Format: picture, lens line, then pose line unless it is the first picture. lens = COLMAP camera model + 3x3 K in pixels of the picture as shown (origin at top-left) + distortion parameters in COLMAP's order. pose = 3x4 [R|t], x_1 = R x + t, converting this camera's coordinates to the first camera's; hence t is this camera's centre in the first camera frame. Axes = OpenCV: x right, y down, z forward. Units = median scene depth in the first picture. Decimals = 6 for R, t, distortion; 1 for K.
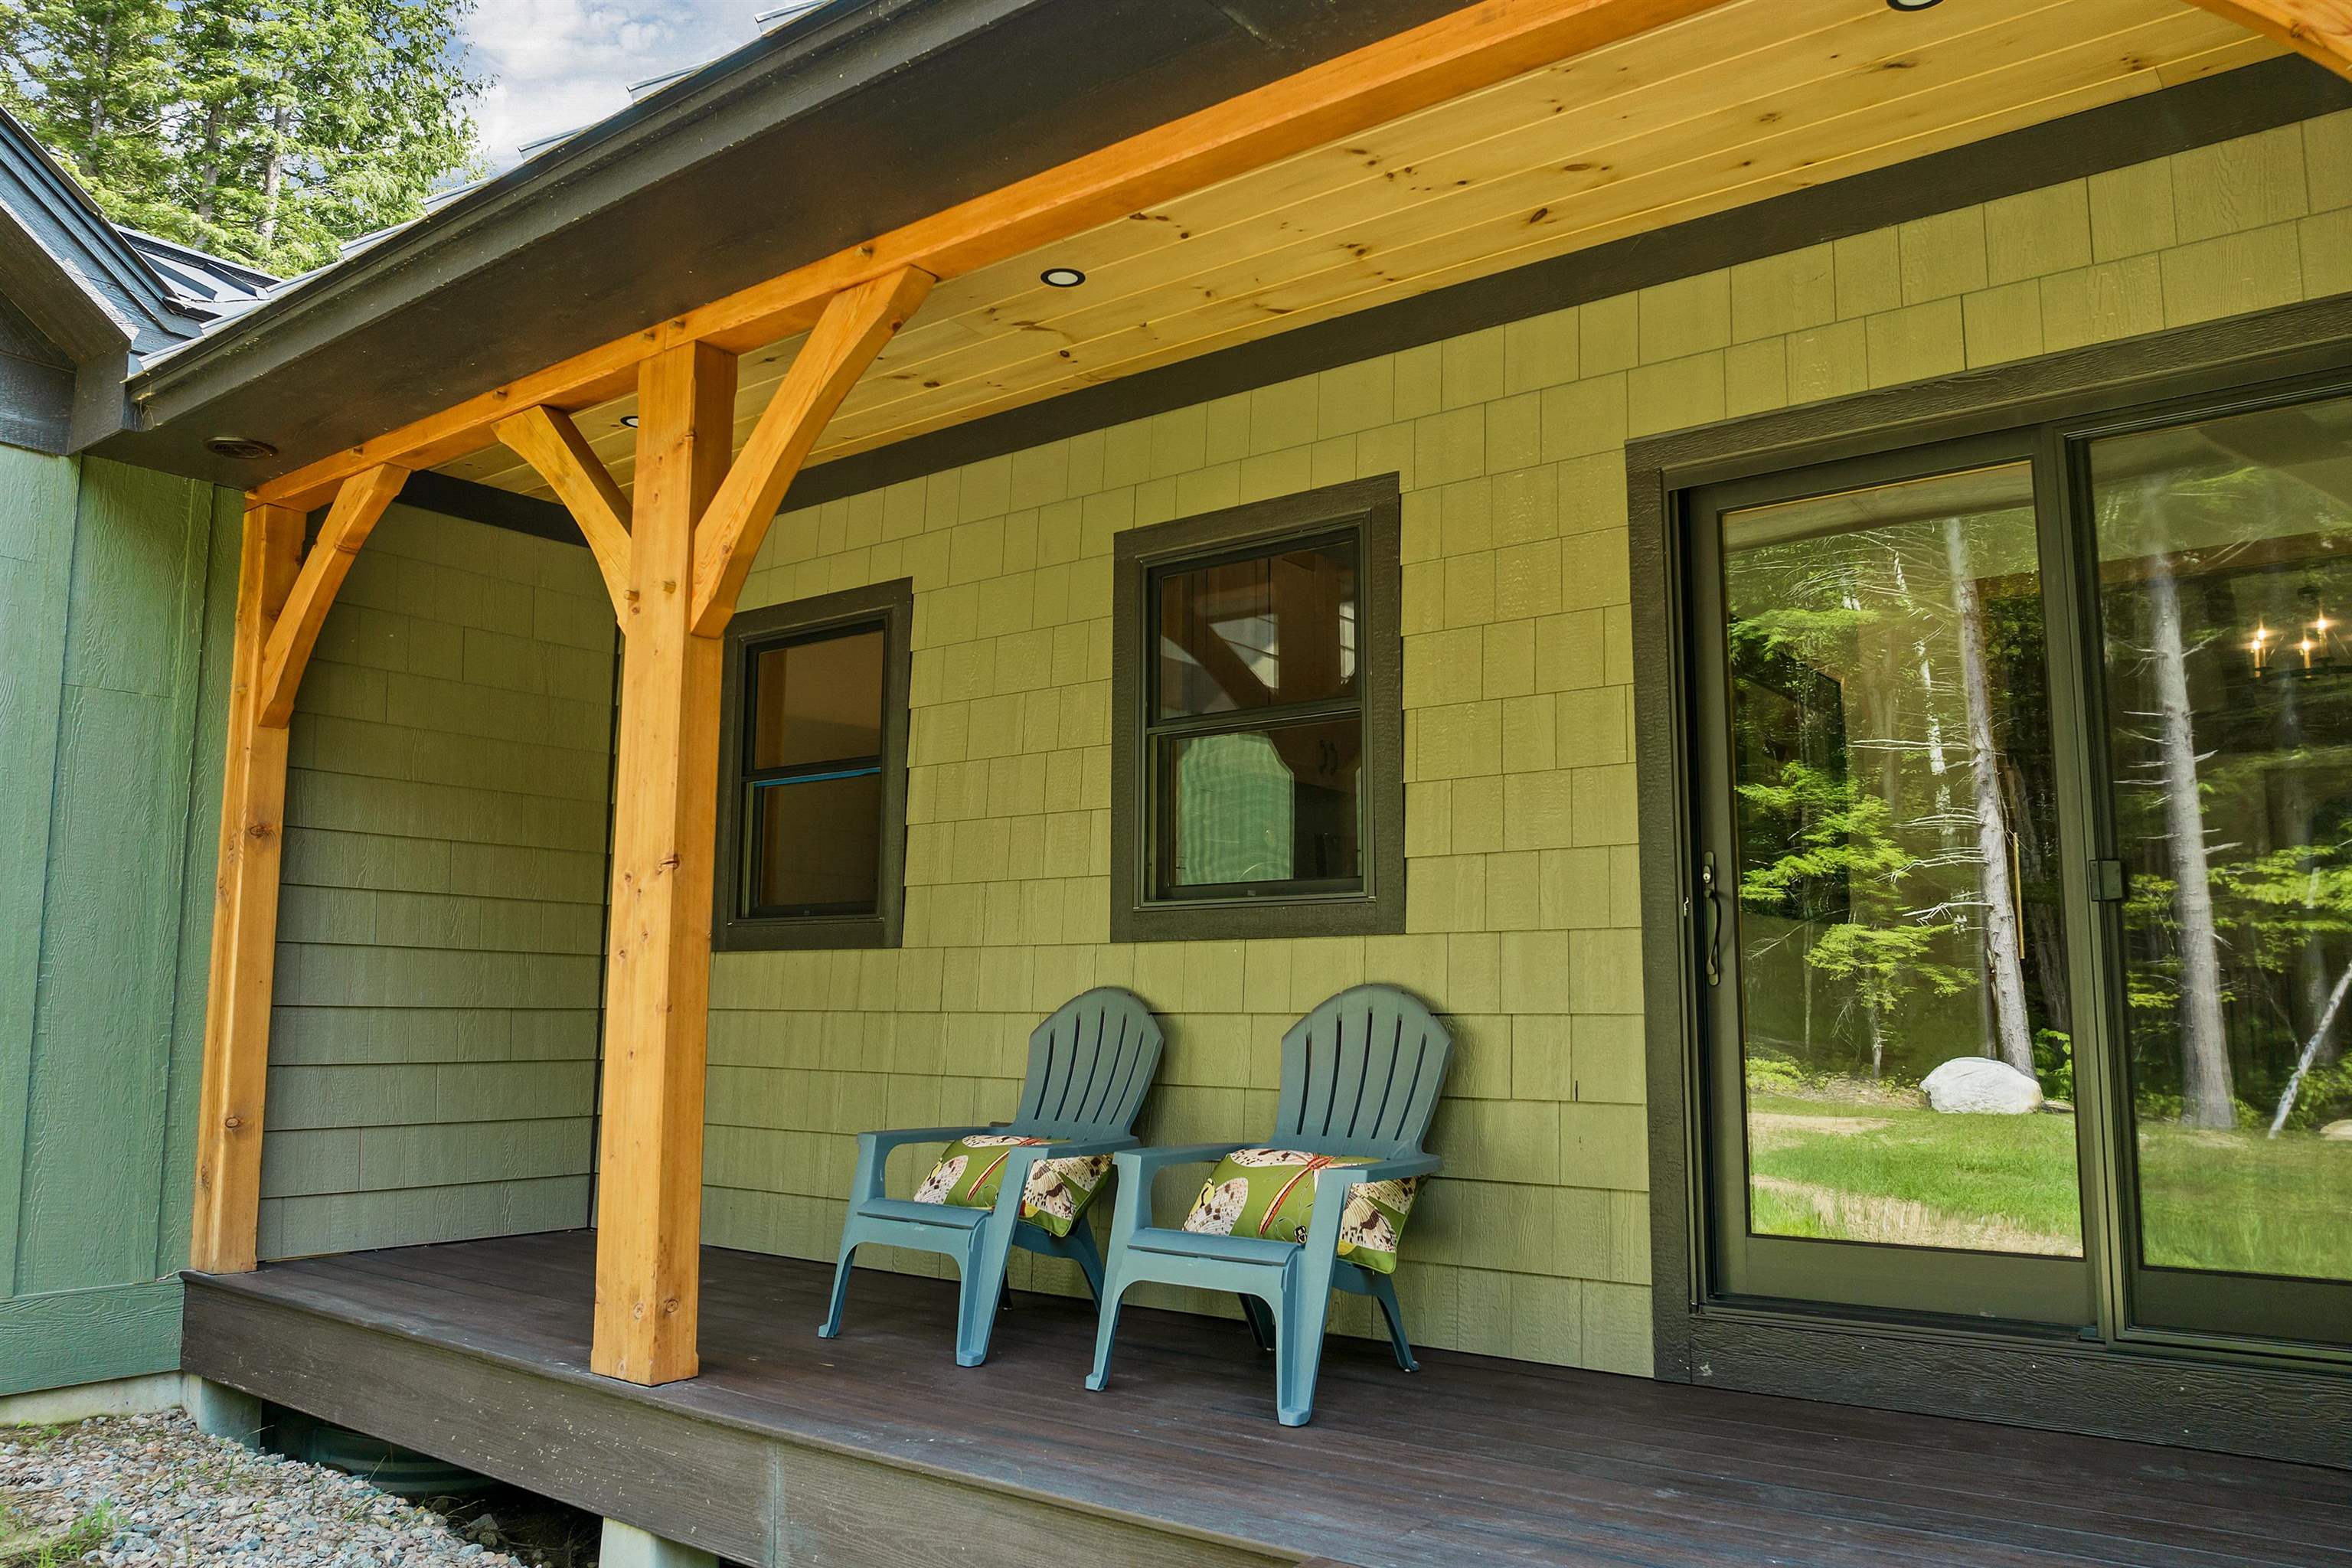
lens RADIAL K [[1722.4, 0, 1176.0], [0, 1722.4, 784.0], [0, 0, 1]] dist [-0.024615, -0.001941]
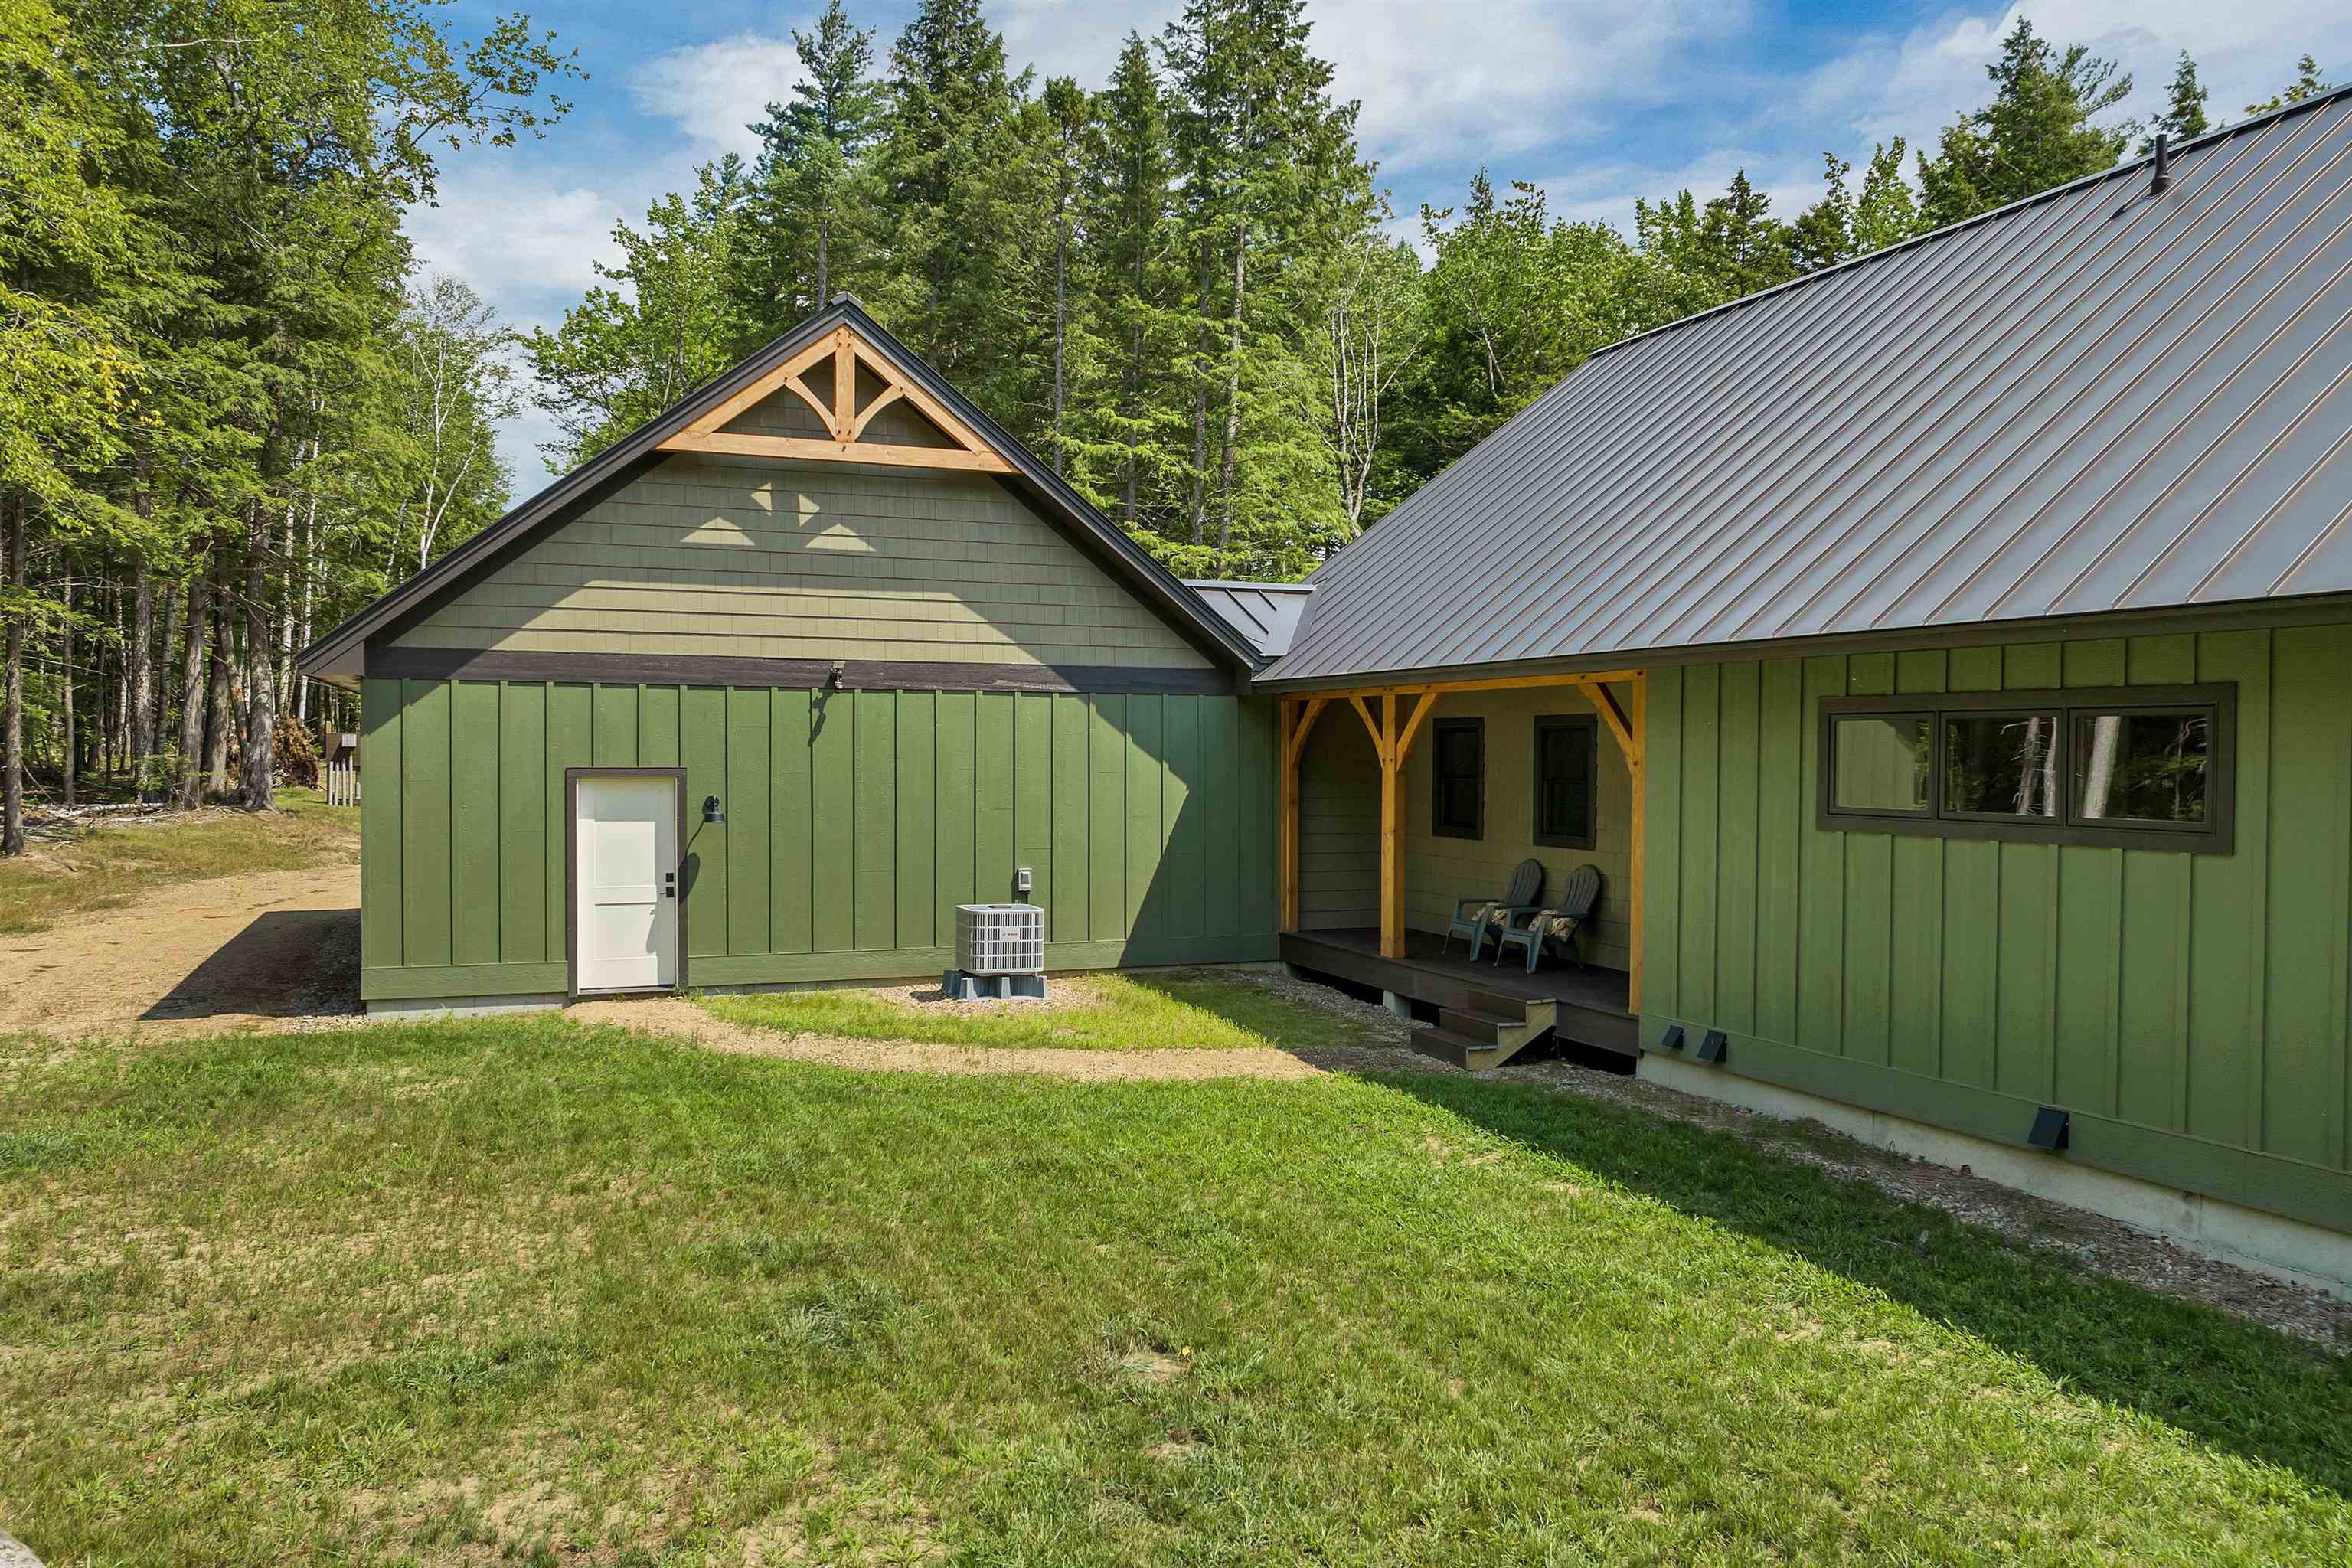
lens RADIAL K [[1648.6, 0, 1176.0], [0, 1648.6, 784.0], [0, 0, 1]] dist [-0.004800, -0.000268]
pose [[0.861407, 0.007604, -0.507859, 0.920299], [0.066206, 0.989676, 0.127114, -0.442392], [0.503583, -0.143120, 0.852010, -1.890177]]
